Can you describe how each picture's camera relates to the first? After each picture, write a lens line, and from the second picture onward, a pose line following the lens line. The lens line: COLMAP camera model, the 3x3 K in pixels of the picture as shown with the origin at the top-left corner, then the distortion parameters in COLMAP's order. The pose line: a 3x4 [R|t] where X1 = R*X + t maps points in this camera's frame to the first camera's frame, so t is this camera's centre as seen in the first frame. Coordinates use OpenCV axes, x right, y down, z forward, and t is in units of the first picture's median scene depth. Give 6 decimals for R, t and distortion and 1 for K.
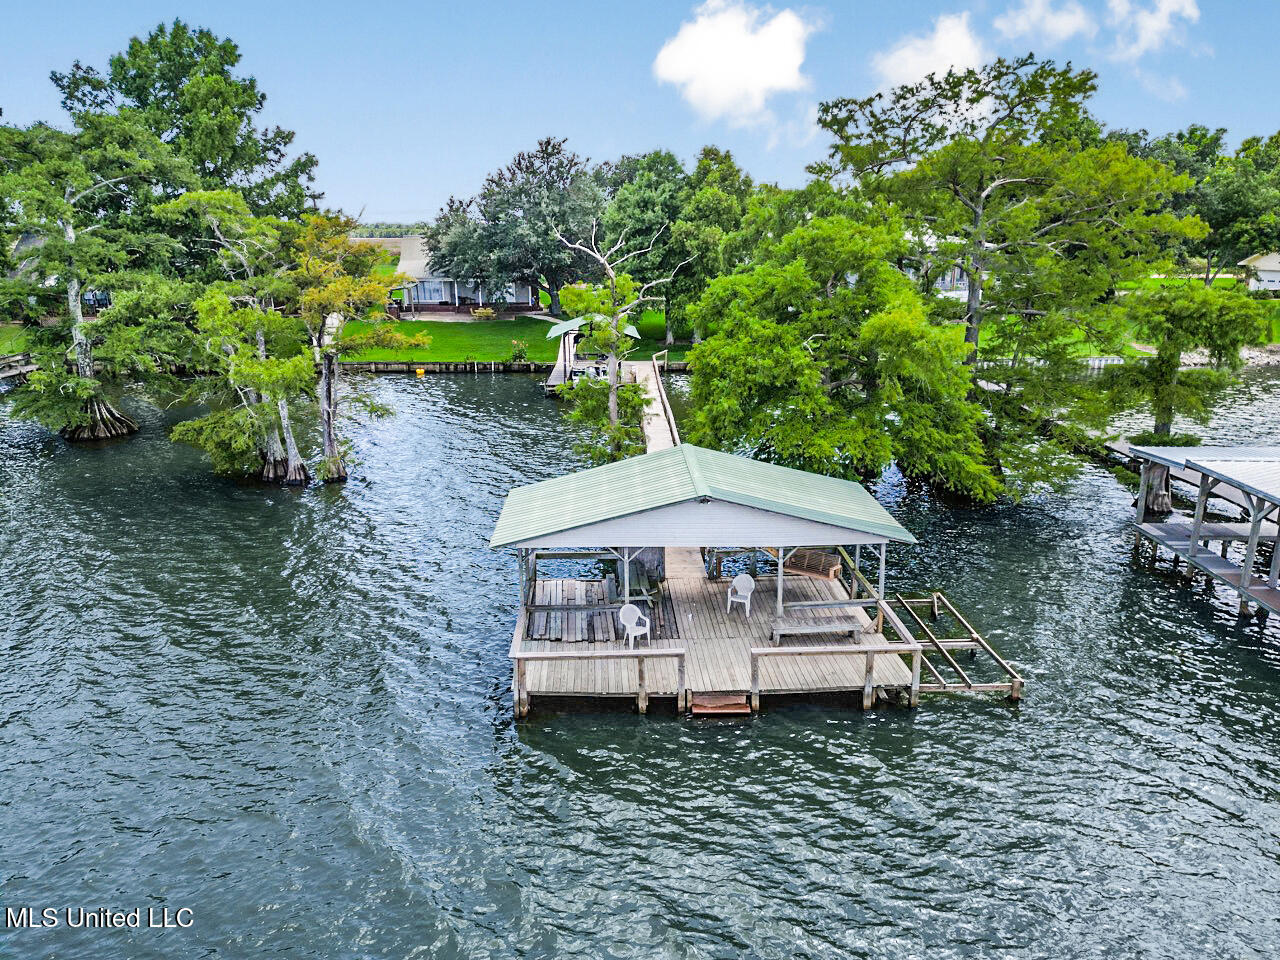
lens RADIAL K [[914.4, 0, 640.0], [0, 914.4, 480.0], [0, 0, 1]] dist [0.064126, -0.040128]
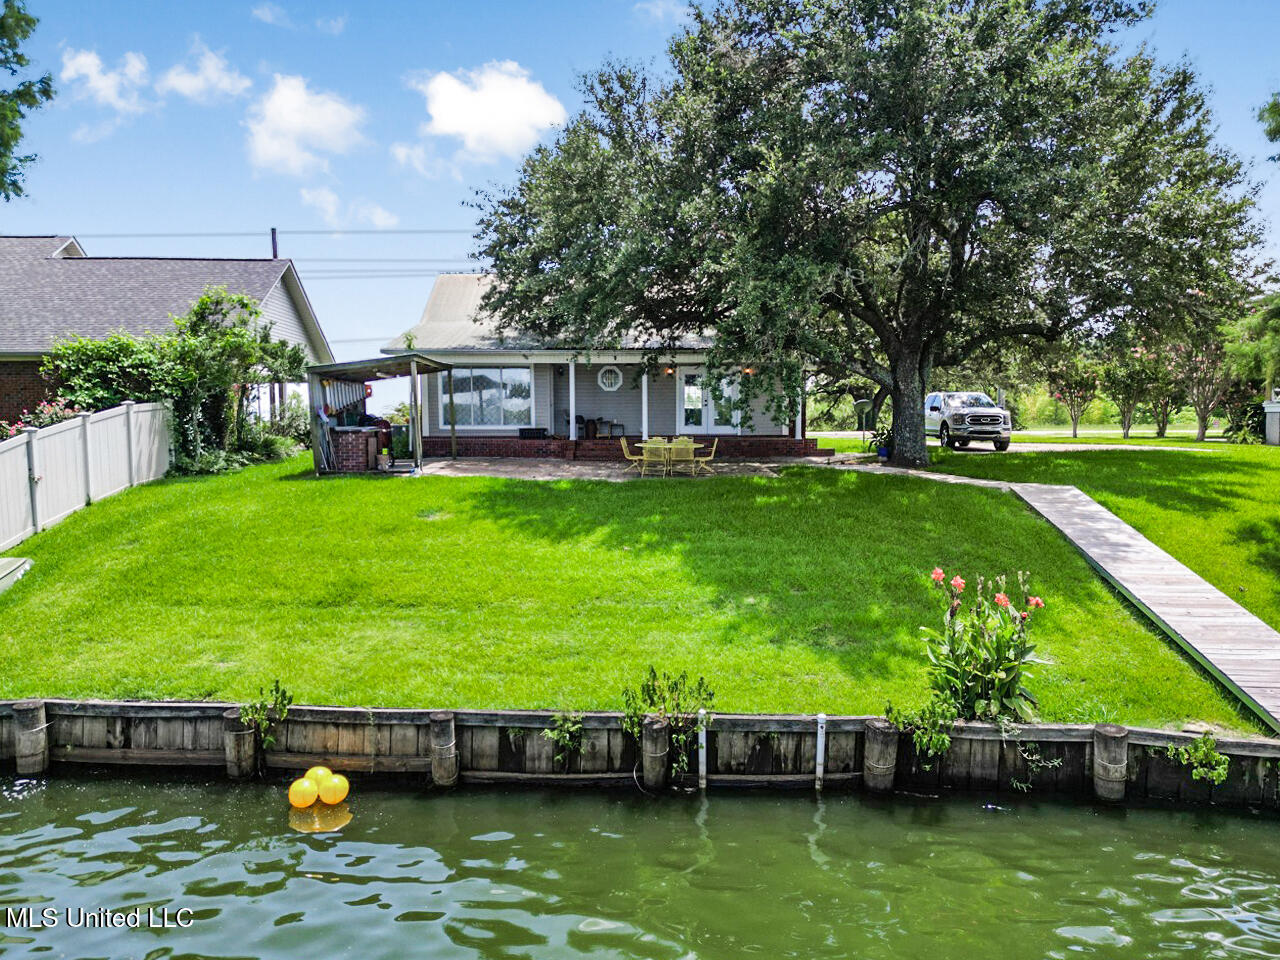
lens RADIAL K [[914.4, 0, 640.0], [0, 914.4, 480.0], [0, 0, 1]] dist [0.064126, -0.040128]
pose [[0.994530, 0.002706, -0.104420, -0.186667], [-0.024371, 0.978086, -0.206769, -0.144757], [0.101572, 0.208183, 0.972802, 0.911285]]
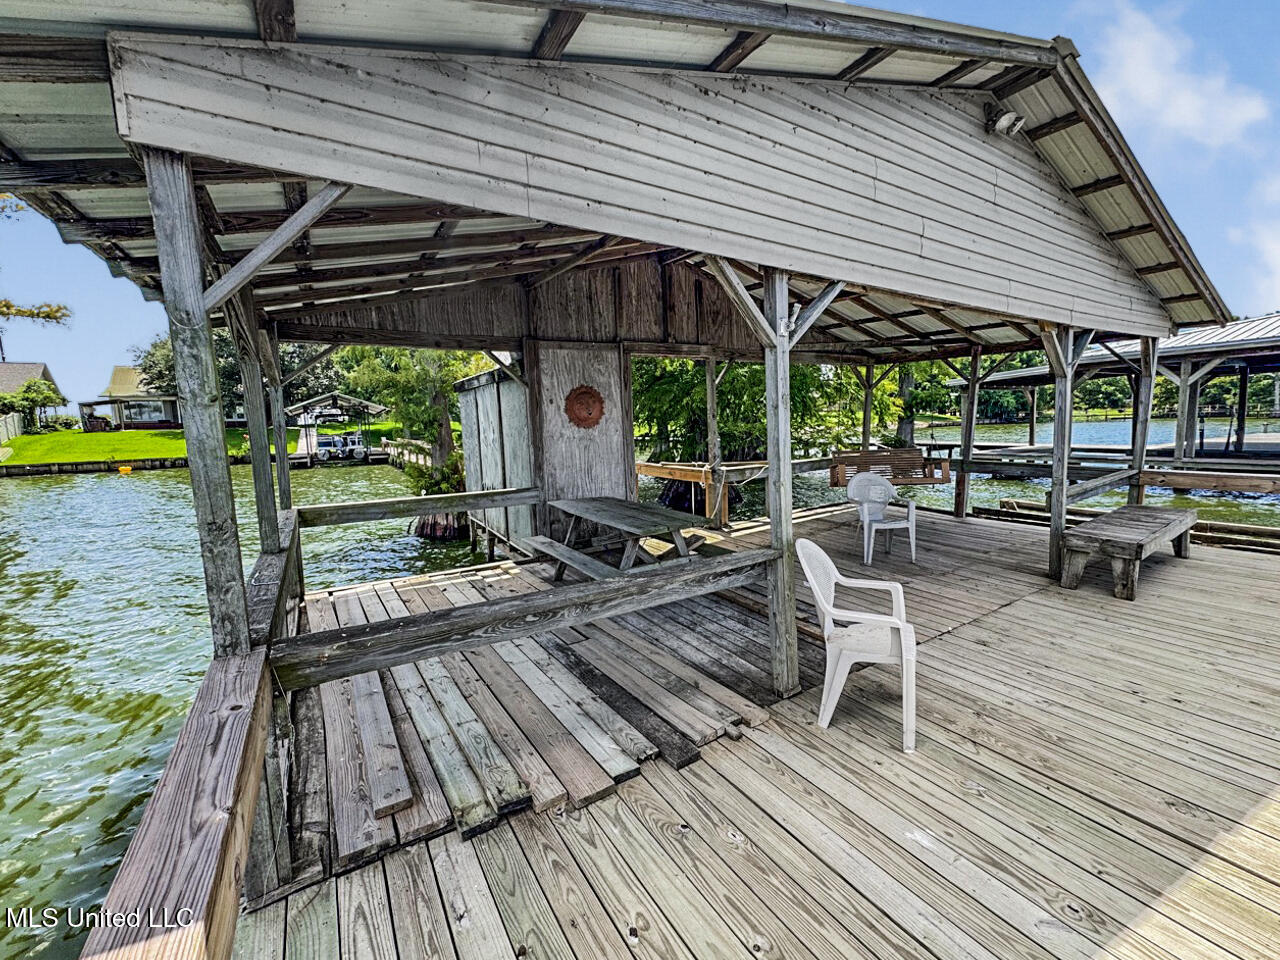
lens RADIAL K [[525.6, 0, 640.0], [0, 525.6, 480.0], [0, 0, 1]] dist [-0.001069, -0.000476]
pose [[0.874653, -0.078681, 0.478321, -0.038856], [0.157115, 0.979487, -0.126179, 0.046000], [-0.458581, 0.185514, 0.869073, 0.314456]]
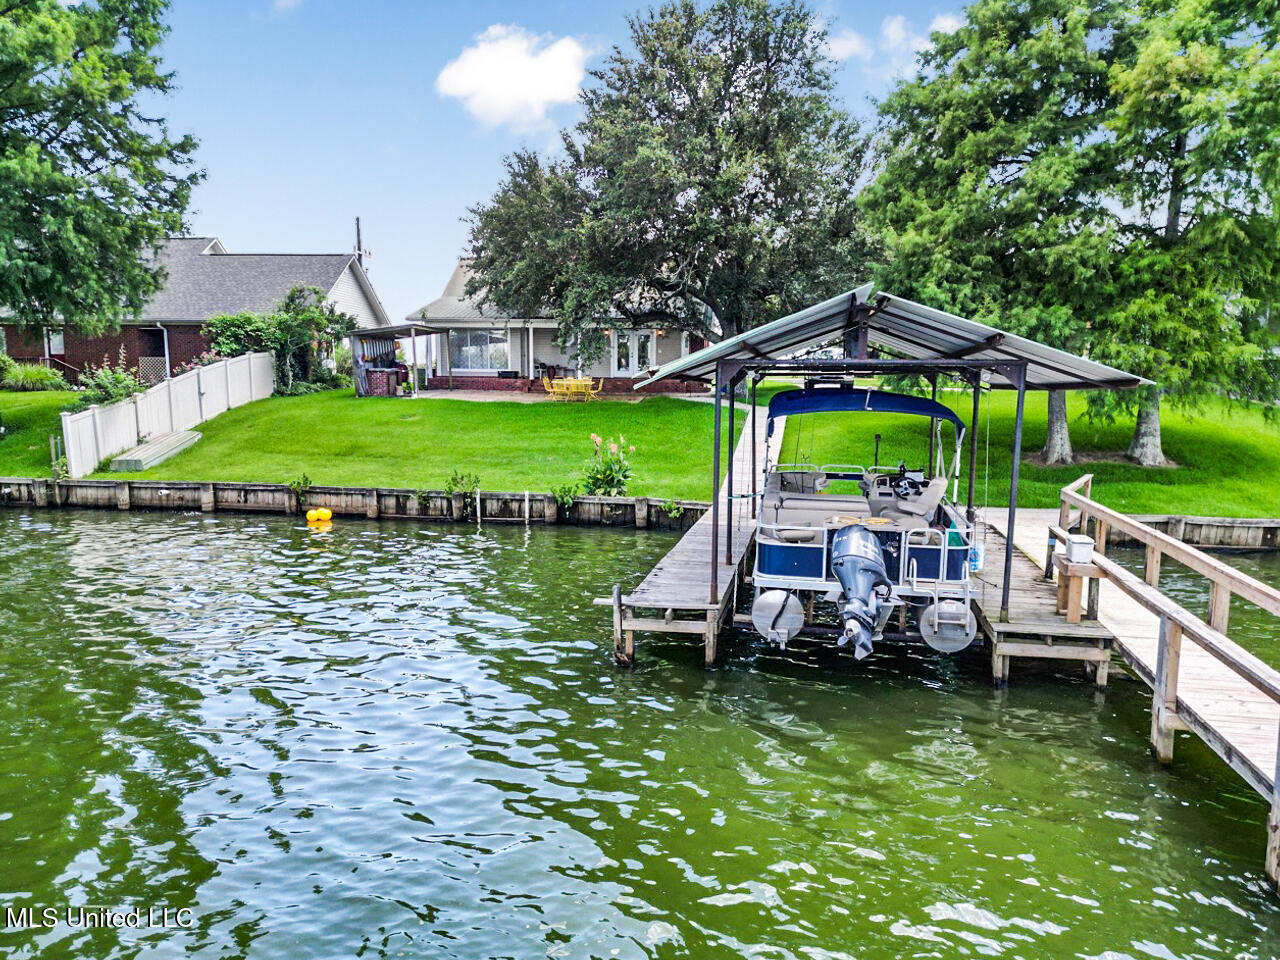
lens RADIAL K [[914.4, 0, 640.0], [0, 914.4, 480.0], [0, 0, 1]] dist [0.064126, -0.040128]
pose [[0.975342, 0.031092, -0.218500, -0.050832], [-0.064434, 0.987010, -0.147169, -0.093401], [0.211086, 0.157619, 0.964676, 0.735246]]
